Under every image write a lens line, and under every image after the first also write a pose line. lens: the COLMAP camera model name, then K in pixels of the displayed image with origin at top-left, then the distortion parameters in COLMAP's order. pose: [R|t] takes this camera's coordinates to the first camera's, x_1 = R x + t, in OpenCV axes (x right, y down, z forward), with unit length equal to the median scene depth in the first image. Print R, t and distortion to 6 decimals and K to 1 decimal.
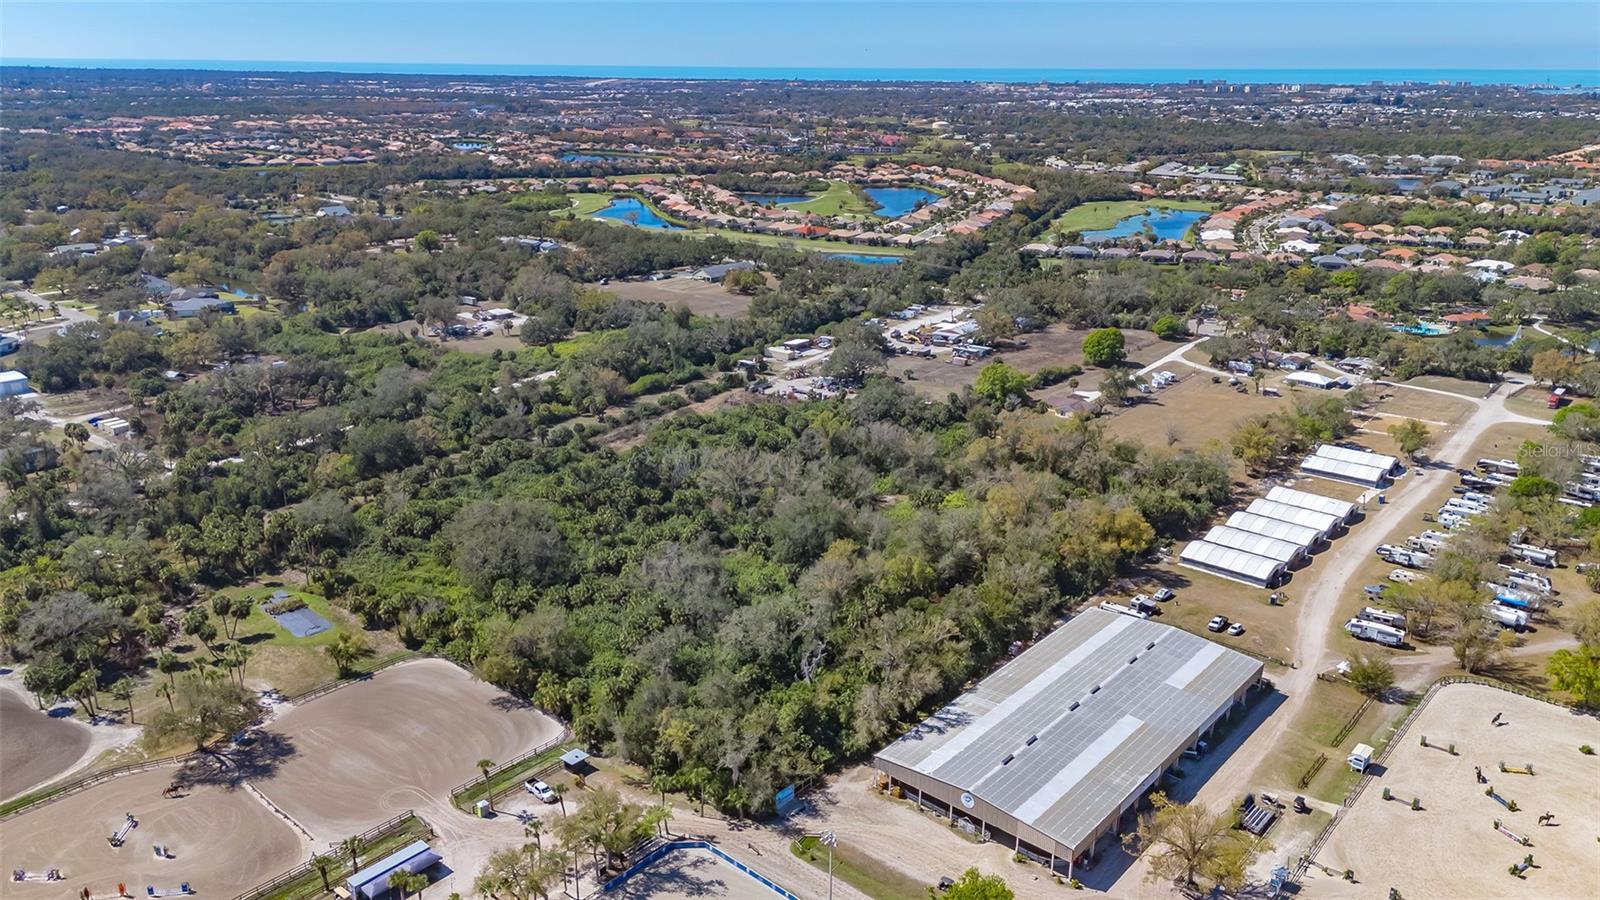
lens RADIAL K [[1165.8, 0, 800.0], [0, 1165.8, 450.0], [0, 0, 1]] dist [0.065990, -0.061082]
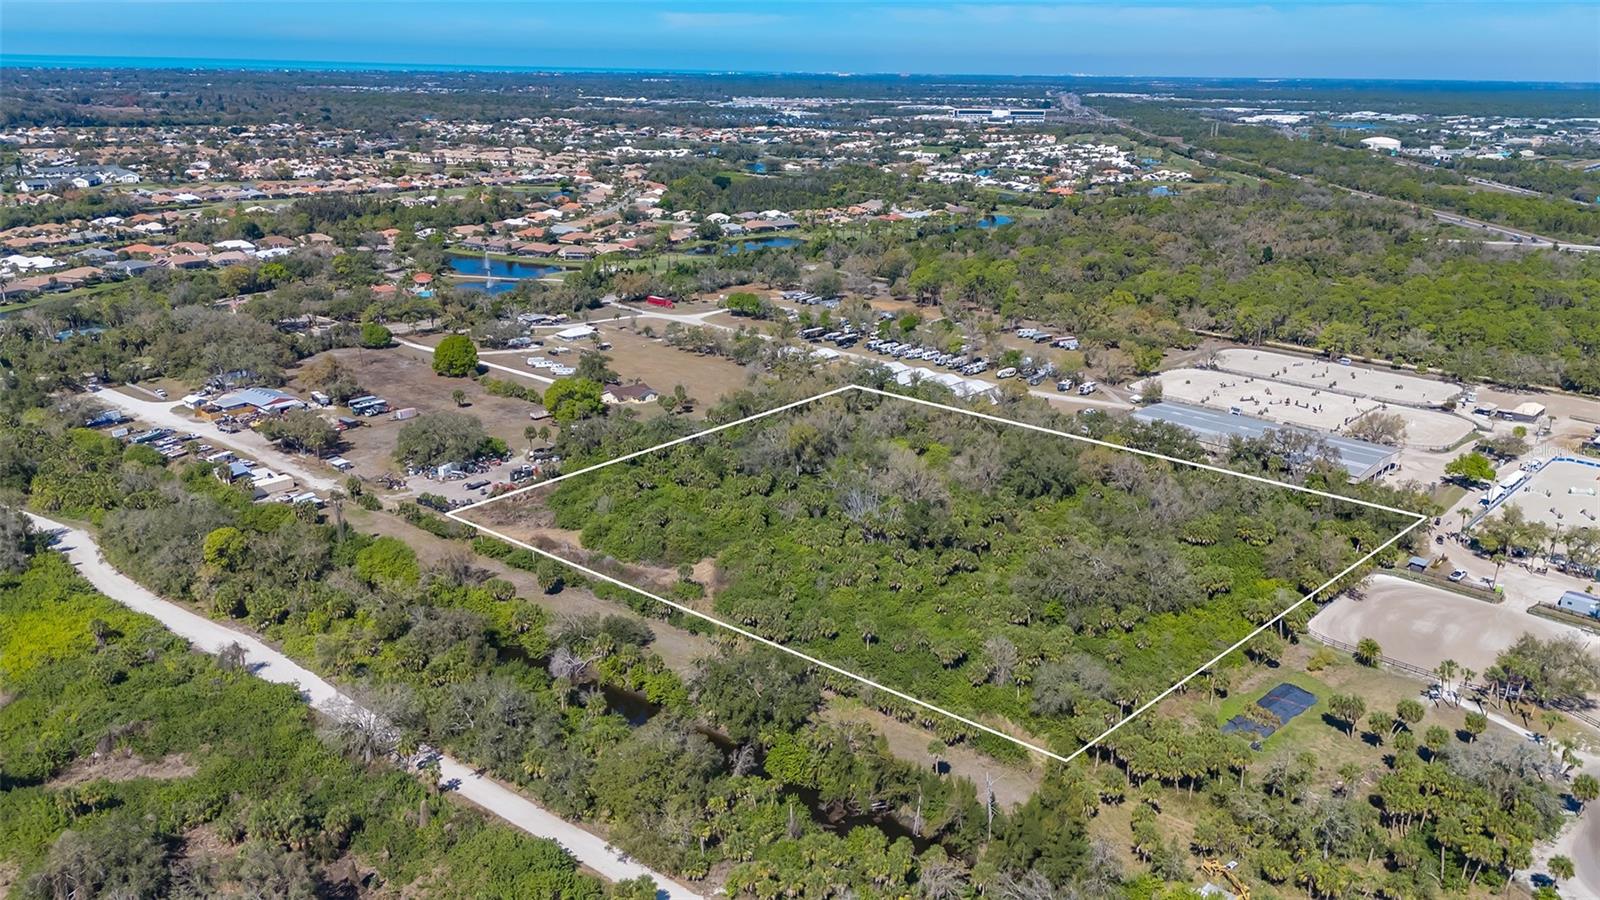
lens RADIAL K [[1156.8, 0, 800.0], [0, 1156.8, 450.0], [0, 0, 1]] dist [0.109325, -0.128221]
pose [[0.033161, -0.323535, 0.945635, -1.113624], [0.293083, 0.907708, 0.300281, -0.374785], [-0.955512, 0.267192, 0.124923, 1.090435]]
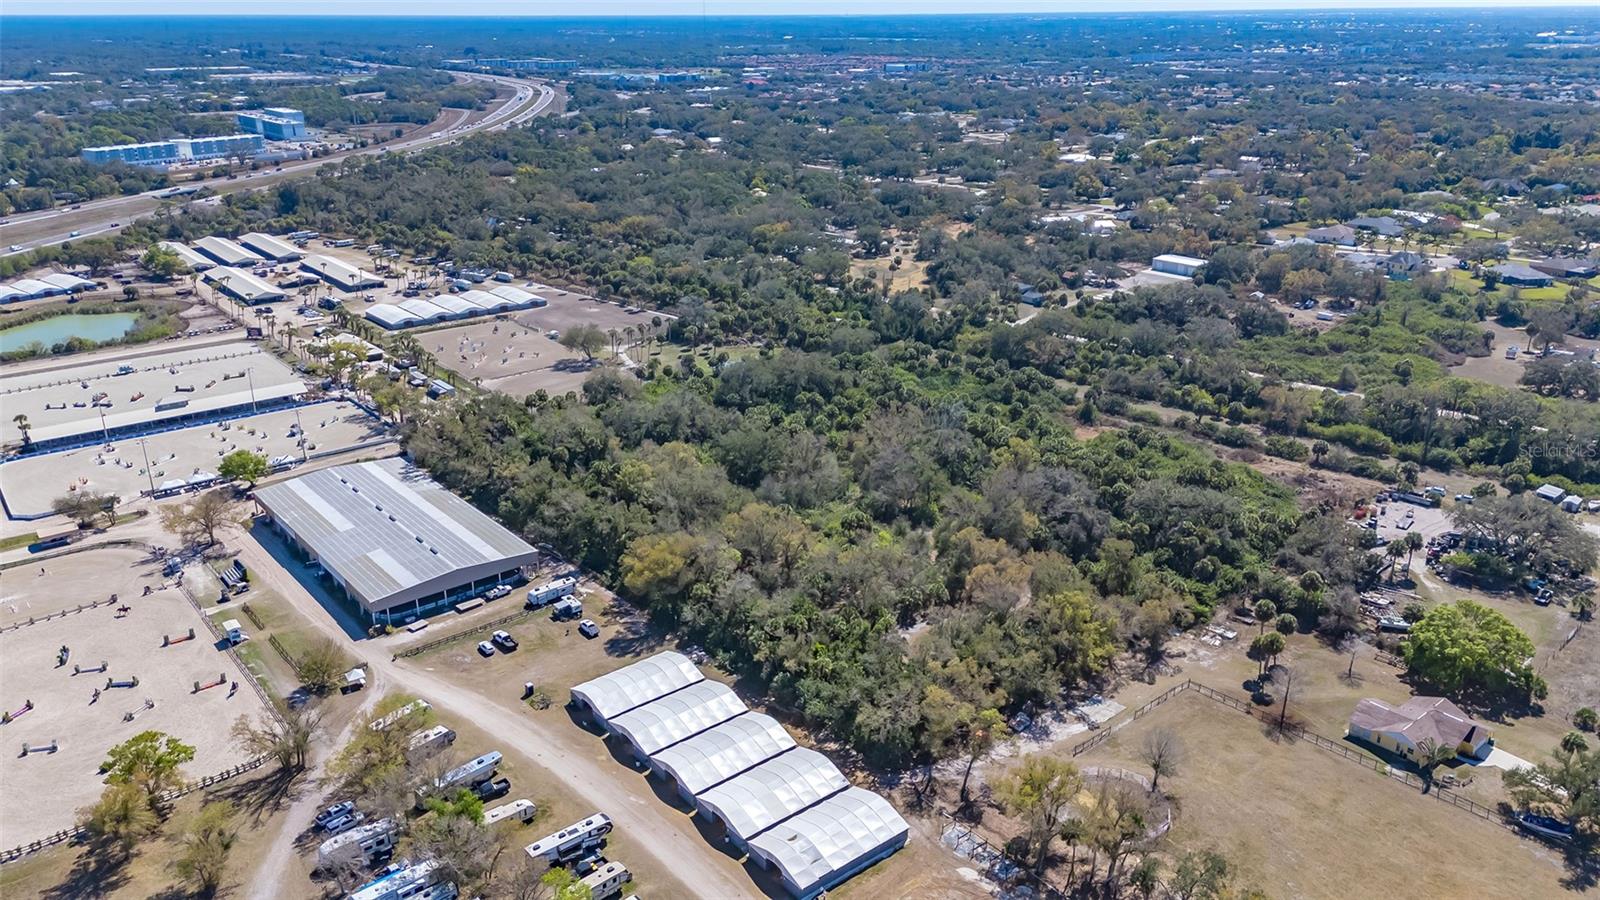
lens RADIAL K [[1165.8, 0, 800.0], [0, 1165.8, 450.0], [0, 0, 1]] dist [0.065990, -0.061082]
pose [[-0.169690, 0.331453, -0.928086, 1.010875], [-0.303456, 0.878412, 0.369197, -0.348927], [0.937614, 0.344283, -0.048476, 1.107818]]
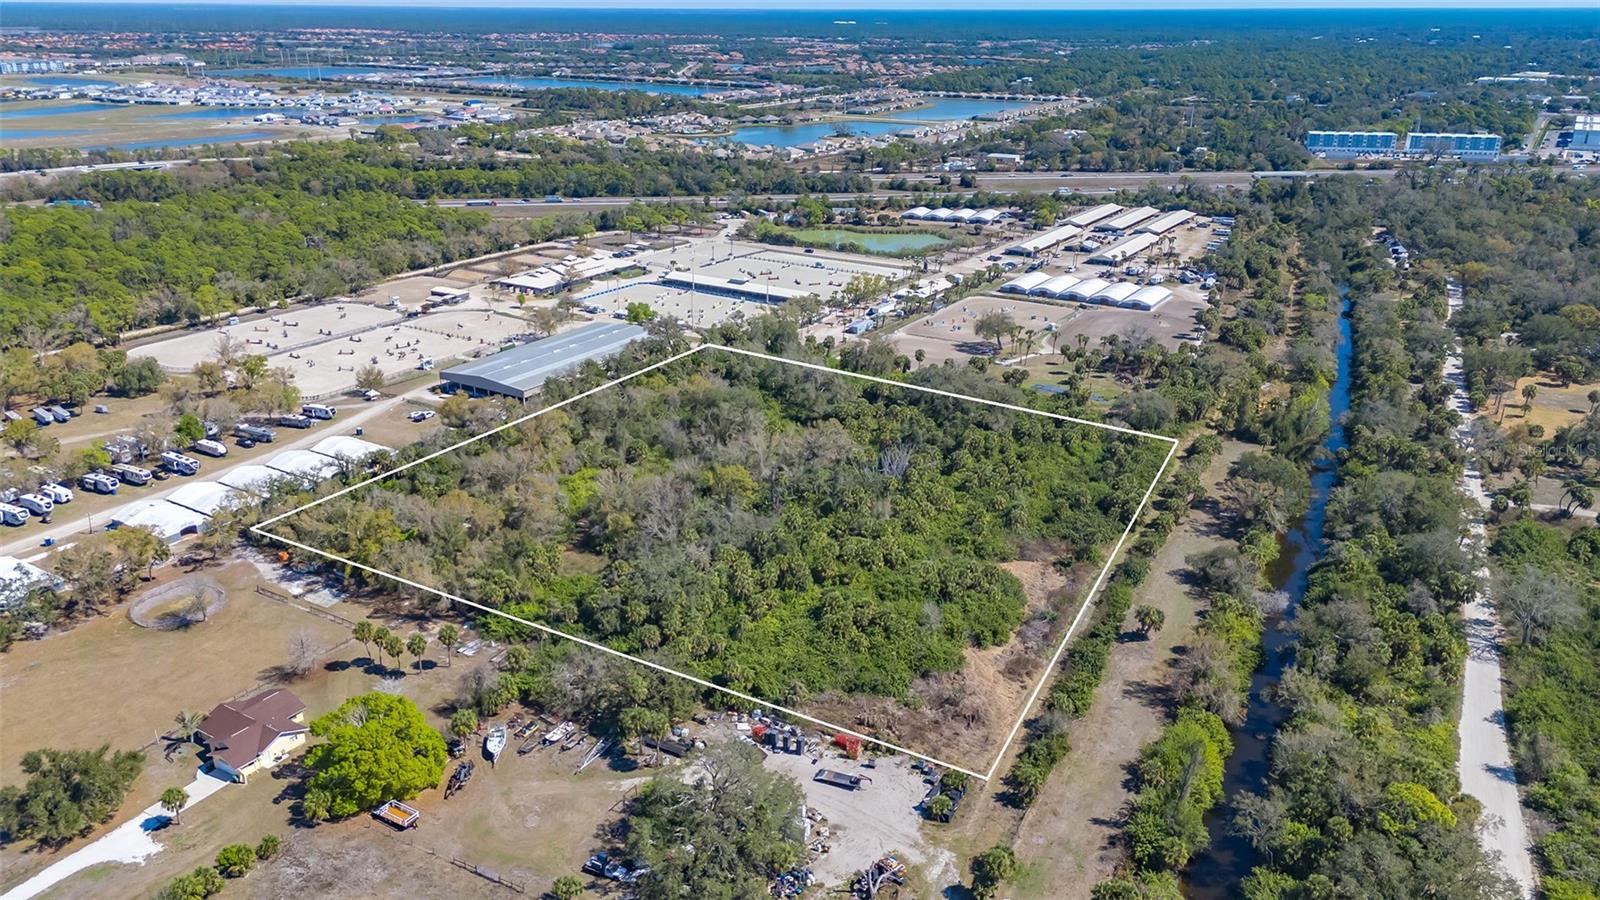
lens RADIAL K [[1156.8, 0, 800.0], [0, 1156.8, 450.0], [0, 0, 1]] dist [0.109325, -0.128221]
pose [[-0.987834, 0.036199, -0.151240, 0.118958], [-0.066780, 0.779555, 0.622763, -0.646046], [0.140443, 0.625286, -0.767654, 1.964022]]
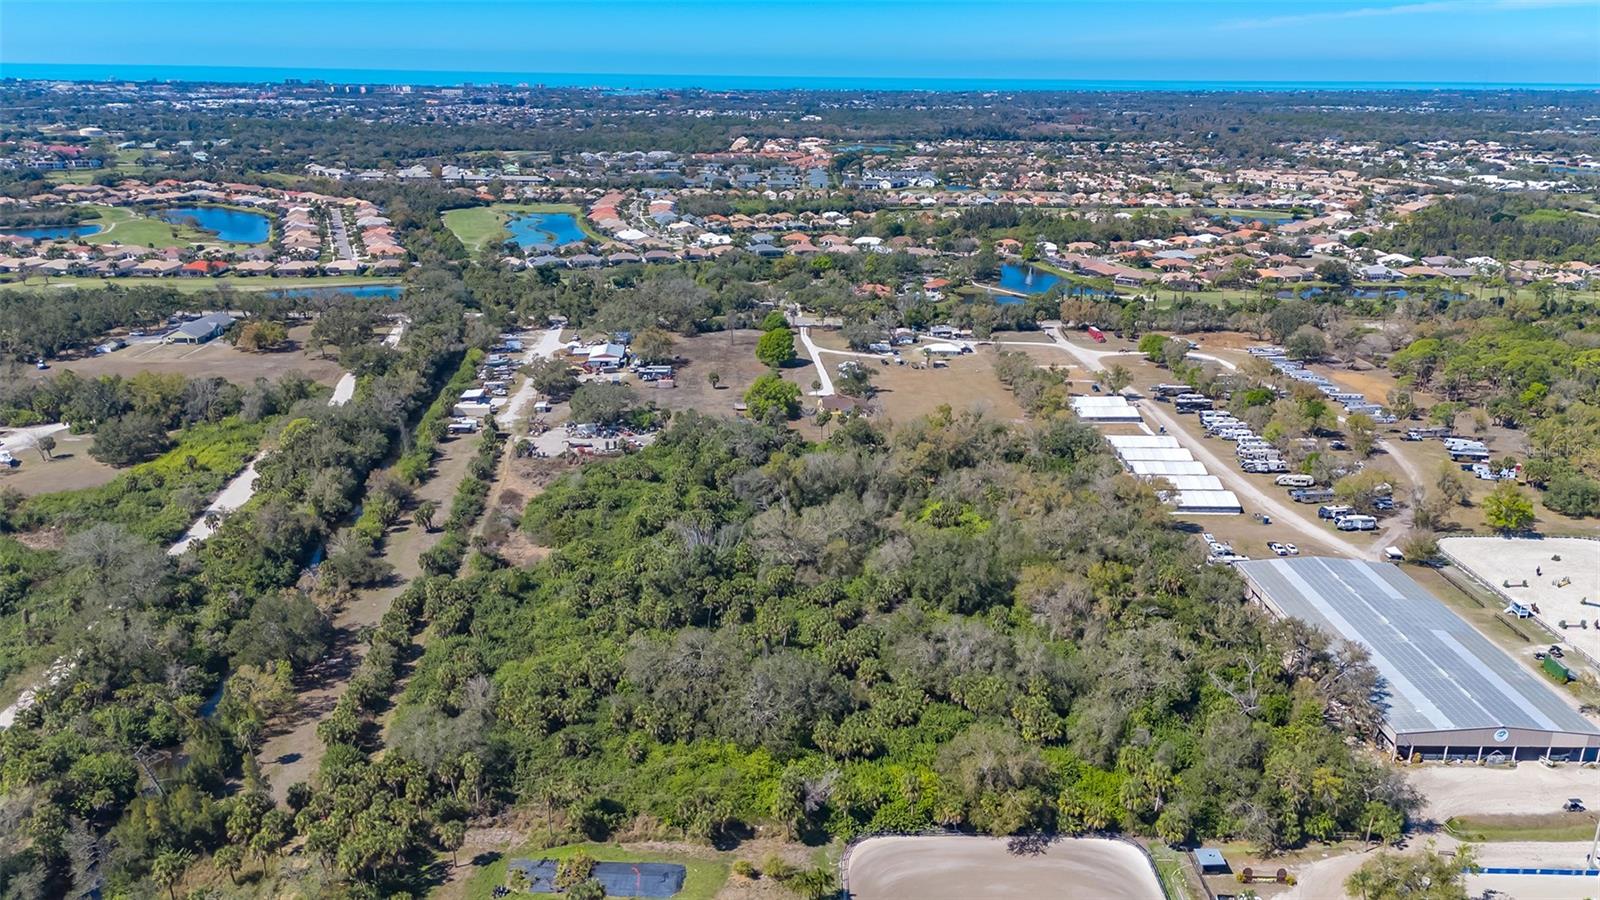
lens RADIAL K [[1165.8, 0, 800.0], [0, 1165.8, 450.0], [0, 0, 1]] dist [0.065990, -0.061082]
pose [[0.747321, -0.199581, 0.633781, -0.672440], [0.200070, 0.977148, 0.071796, -0.119500], [-0.633627, 0.073146, 0.770173, 0.354913]]
